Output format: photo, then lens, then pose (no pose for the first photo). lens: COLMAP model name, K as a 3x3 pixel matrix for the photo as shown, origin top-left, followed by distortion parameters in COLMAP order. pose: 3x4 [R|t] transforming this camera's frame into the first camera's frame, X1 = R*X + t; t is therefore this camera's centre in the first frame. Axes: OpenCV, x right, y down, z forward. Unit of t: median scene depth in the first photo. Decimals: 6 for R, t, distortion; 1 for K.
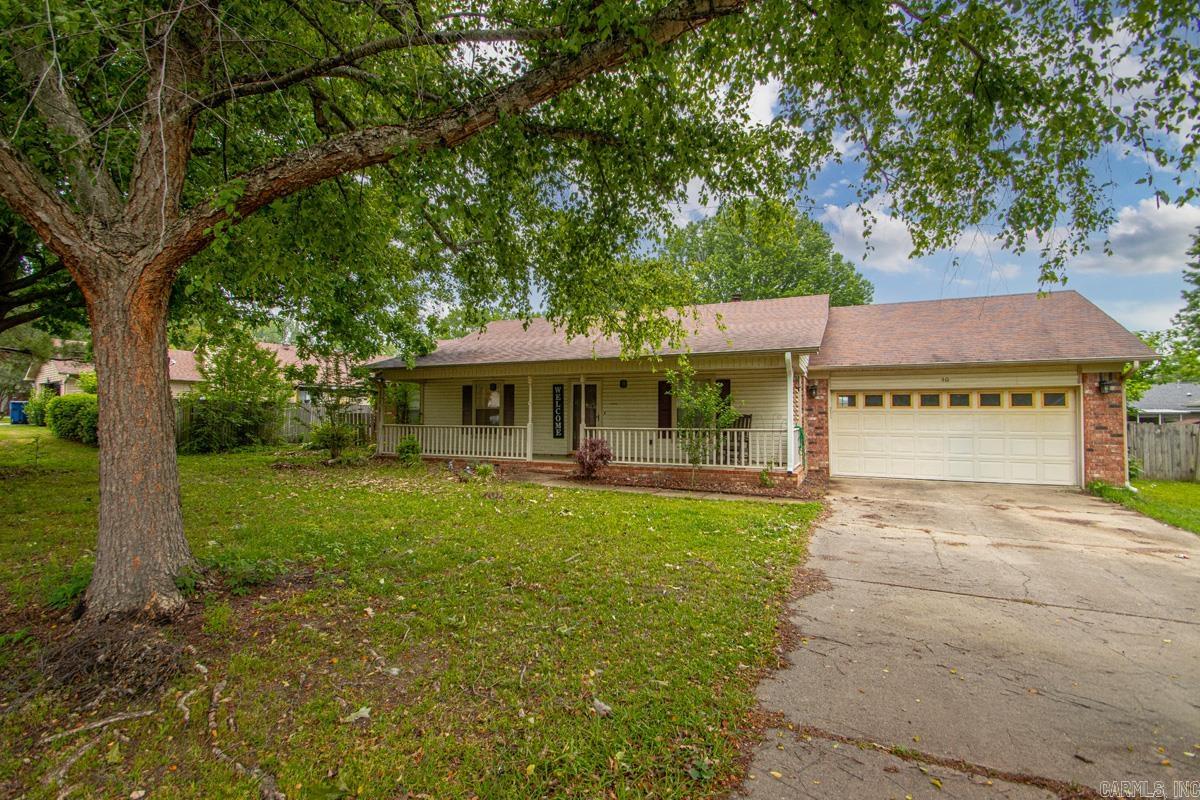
lens RADIAL K [[558.4, 0, 587.3], [0, 558.4, 401.8], [0, 0, 1]] dist [0.015723, -0.018227]
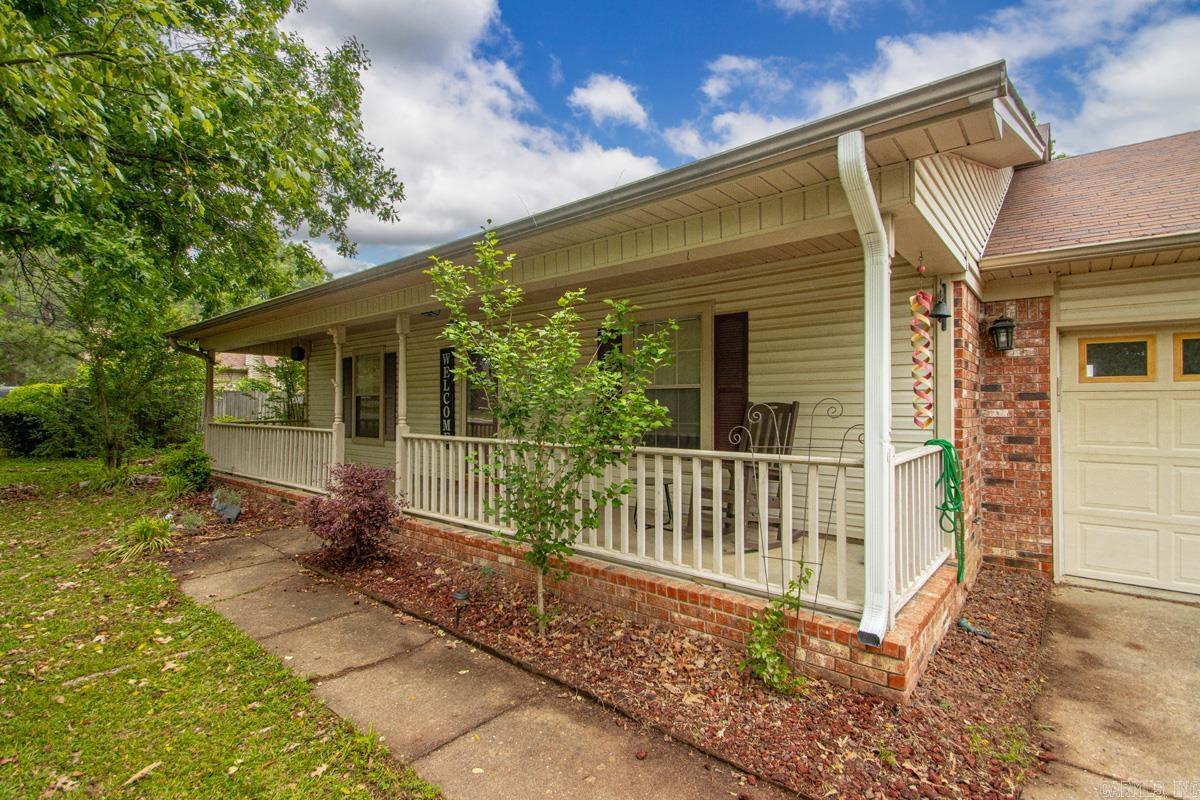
lens RADIAL K [[558.4, 0, 587.3], [0, 558.4, 401.8], [0, 0, 1]] dist [0.015723, -0.018227]
pose [[0.961037, -0.007043, -0.276329, 0.251330], [0.012751, 0.999741, 0.018865, 0.013115], [0.276125, -0.021654, 0.960878, 0.589919]]
